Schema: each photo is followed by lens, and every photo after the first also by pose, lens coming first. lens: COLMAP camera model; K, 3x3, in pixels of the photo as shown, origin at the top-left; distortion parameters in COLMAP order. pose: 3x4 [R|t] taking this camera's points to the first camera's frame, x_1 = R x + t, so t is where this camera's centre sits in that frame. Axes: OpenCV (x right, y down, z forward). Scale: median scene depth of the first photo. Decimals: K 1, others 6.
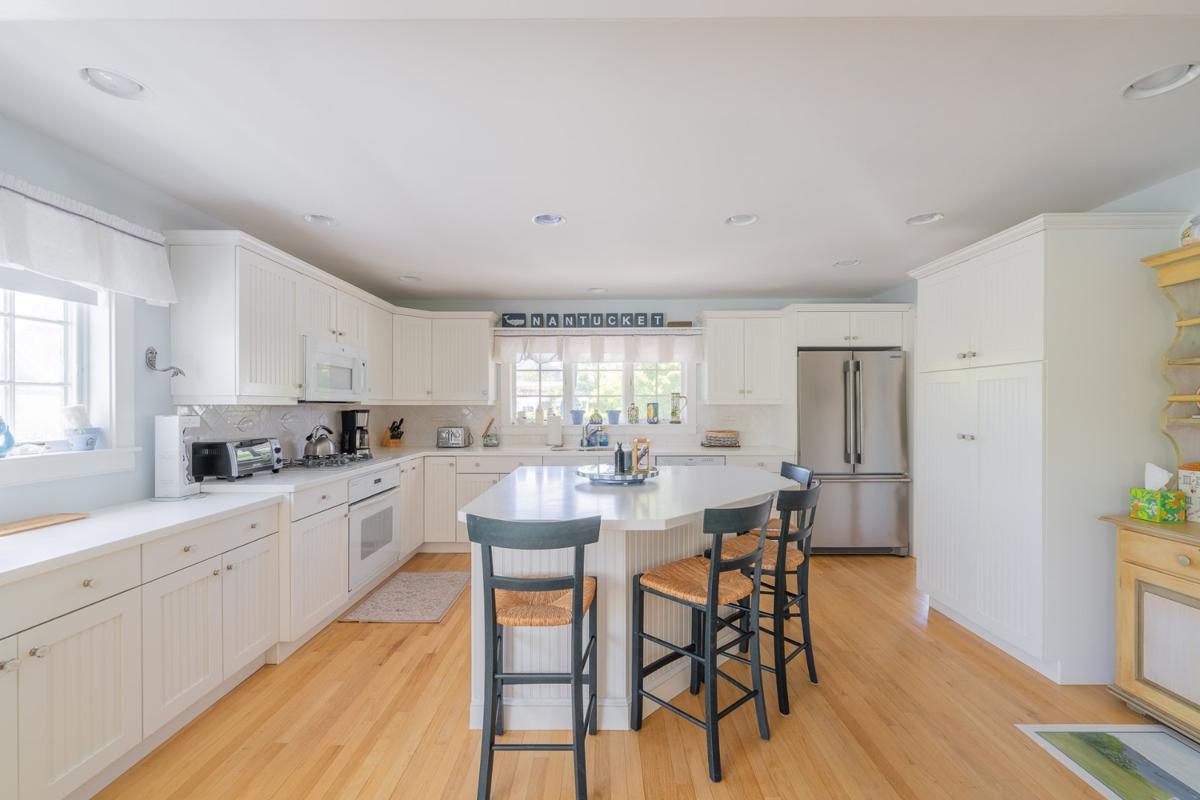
lens RADIAL K [[485.3, 0, 599.3], [0, 485.3, 406.3], [0, 0, 1]] dist [0.000655, -0.000183]
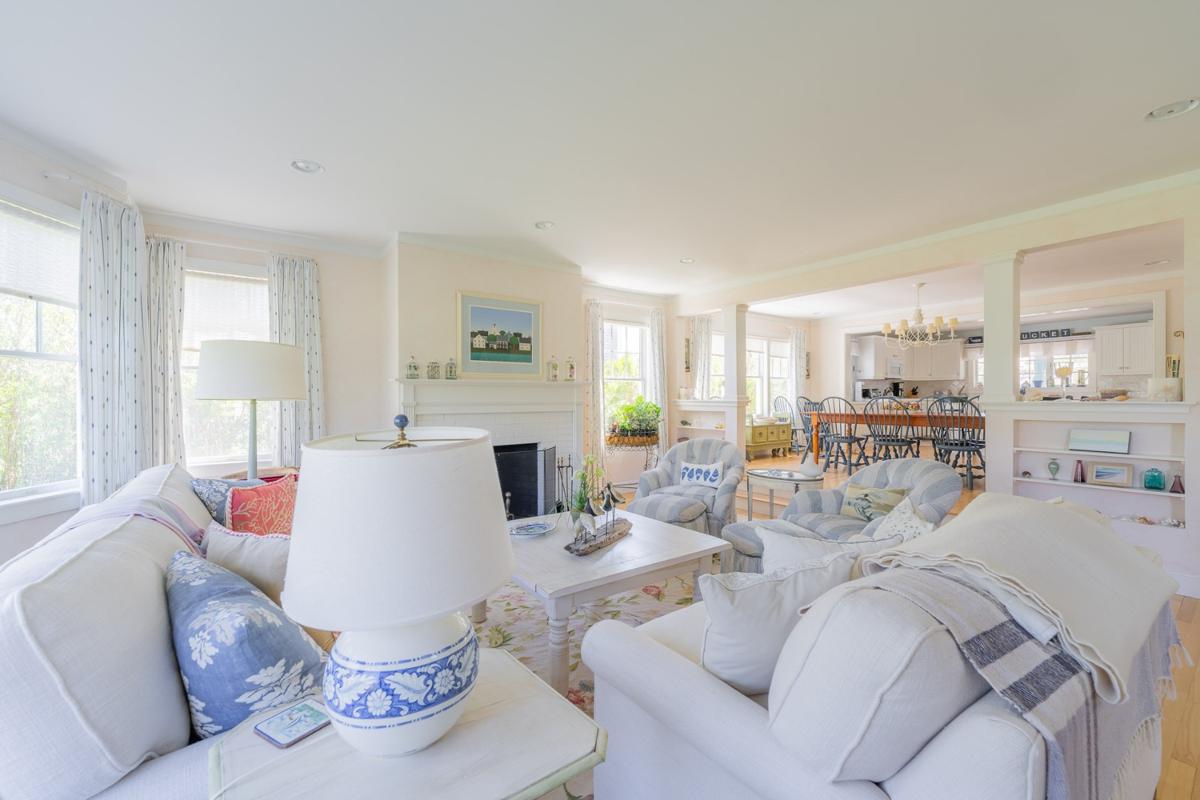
lens RADIAL K [[485.3, 0, 602.1], [0, 485.3, 400.4], [0, 0, 1]] dist [0.000655, -0.000183]
pose [[0.583956, 0.005021, -0.811770, 0.608780], [0.004900, 0.999941, 0.009709, 0.062170], [0.811771, -0.009647, 0.583897, -1.608735]]
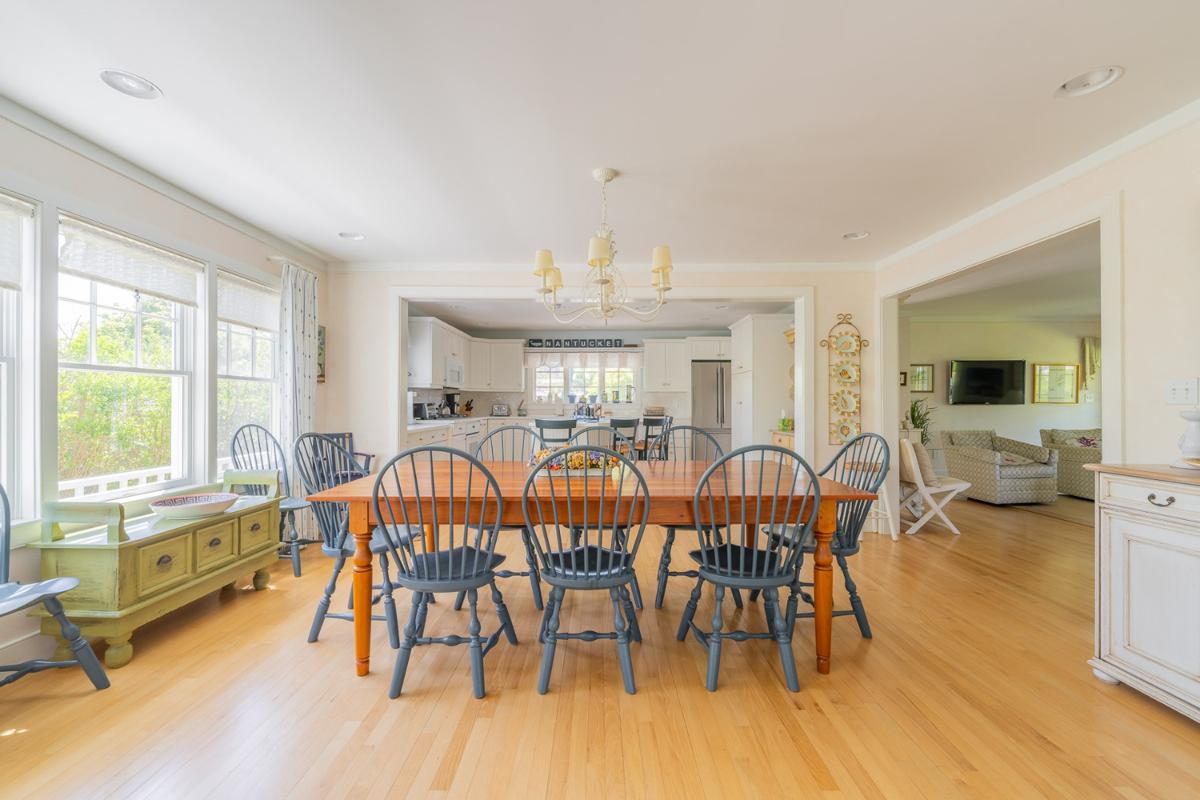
lens RADIAL K [[485.3, 0, 595.9], [0, 485.3, 401.2], [0, 0, 1]] dist [0.000655, -0.000183]
pose [[0.999968, 0.003388, -0.007287, 0.053725], [-0.003403, 0.999992, -0.001985, 0.033684], [0.007280, 0.002010, 0.999971, -0.741862]]
